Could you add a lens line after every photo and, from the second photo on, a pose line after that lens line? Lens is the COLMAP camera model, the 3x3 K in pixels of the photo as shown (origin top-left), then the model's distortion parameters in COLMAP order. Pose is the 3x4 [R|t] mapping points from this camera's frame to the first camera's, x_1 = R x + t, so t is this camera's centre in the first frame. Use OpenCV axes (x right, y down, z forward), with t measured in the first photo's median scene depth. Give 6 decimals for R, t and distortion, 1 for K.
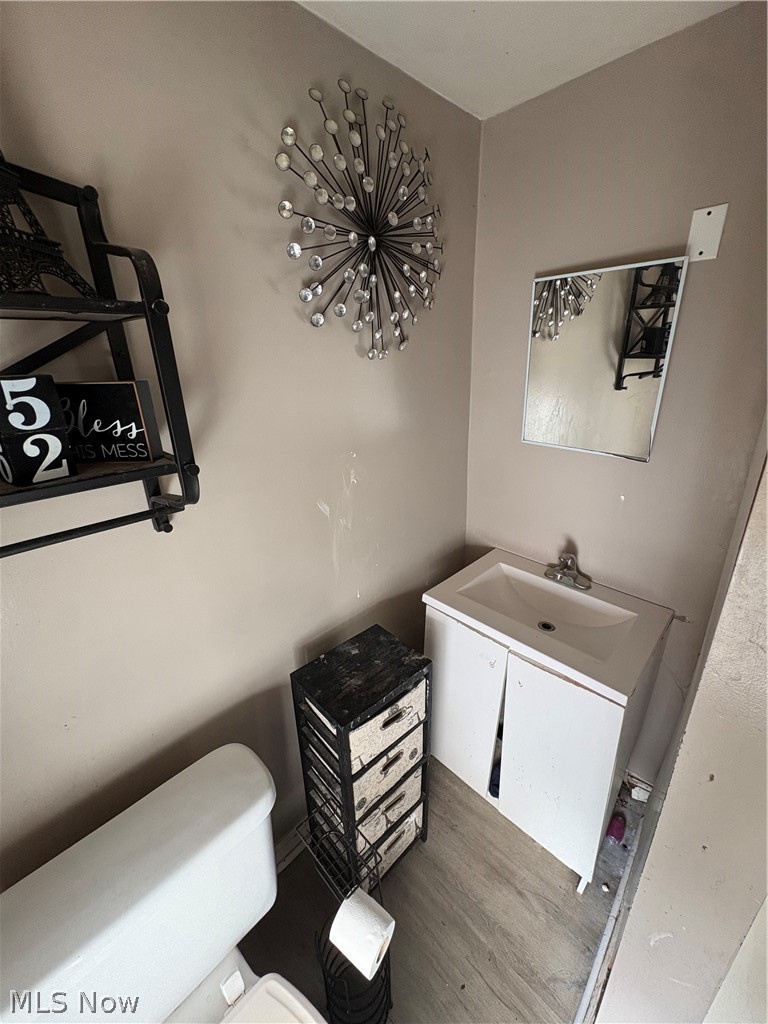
lens RADIAL K [[408.0, 0, 384.4], [0, 408.0, 512.3], [0, 0, 1]] dist [0.000518, 0.000516]
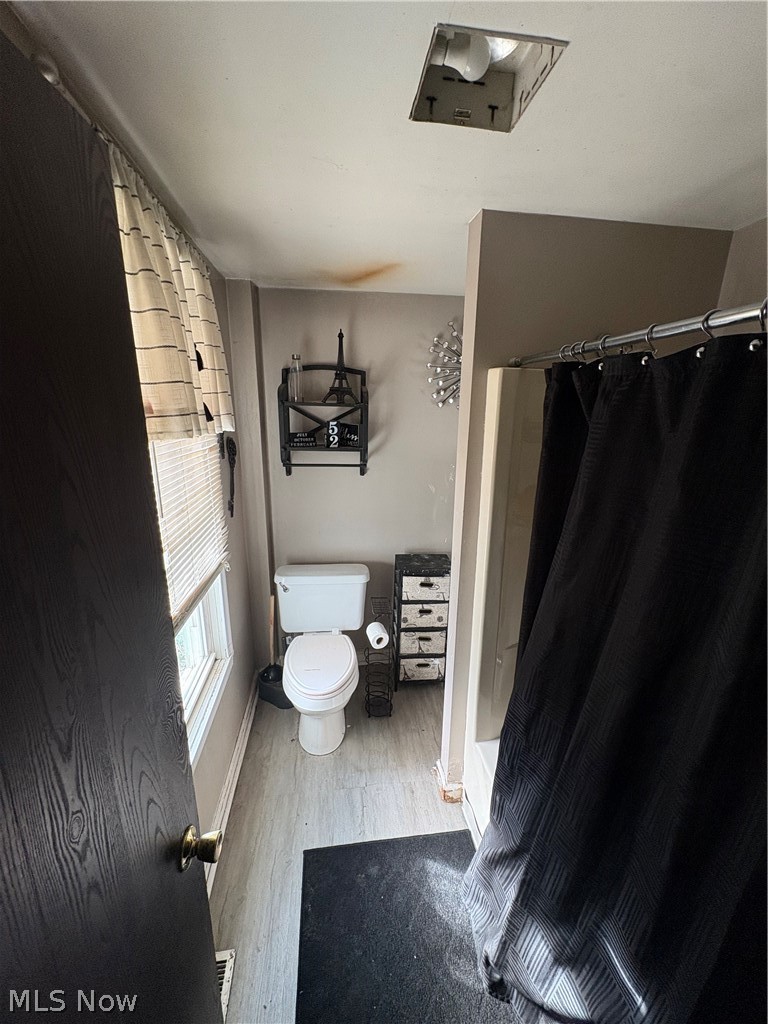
lens RADIAL K [[408.0, 0, 383.6], [0, 408.0, 510.5], [0, 0, 1]] dist [0.000518, 0.000516]
pose [[0.786578, 0.199154, -0.584493, 1.253785], [-0.264333, 0.964046, -0.027246, 0.309755], [0.558053, 0.175932, 0.810941, -1.142338]]
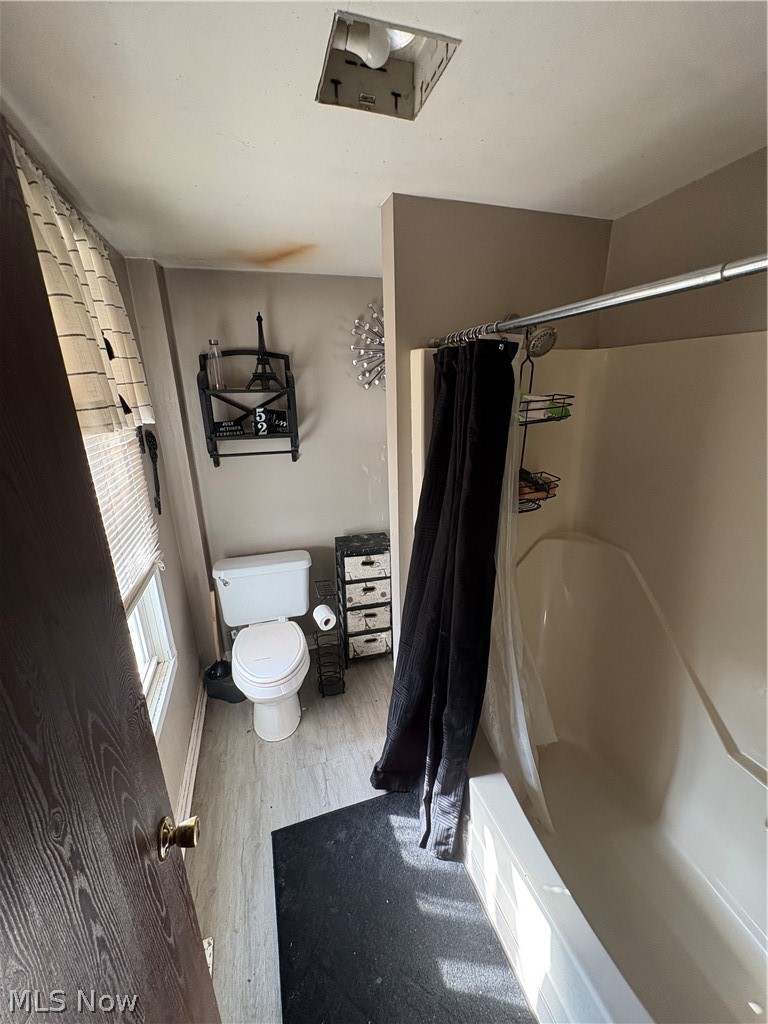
lens RADIAL K [[408.0, 0, 382.6], [0, 408.0, 510.3], [0, 0, 1]] dist [0.000518, 0.000516]
pose [[0.883342, 0.147607, -0.444880, 1.270884], [-0.176931, 0.983909, -0.024857, 0.330167], [0.434053, 0.100671, 0.895245, -1.191717]]
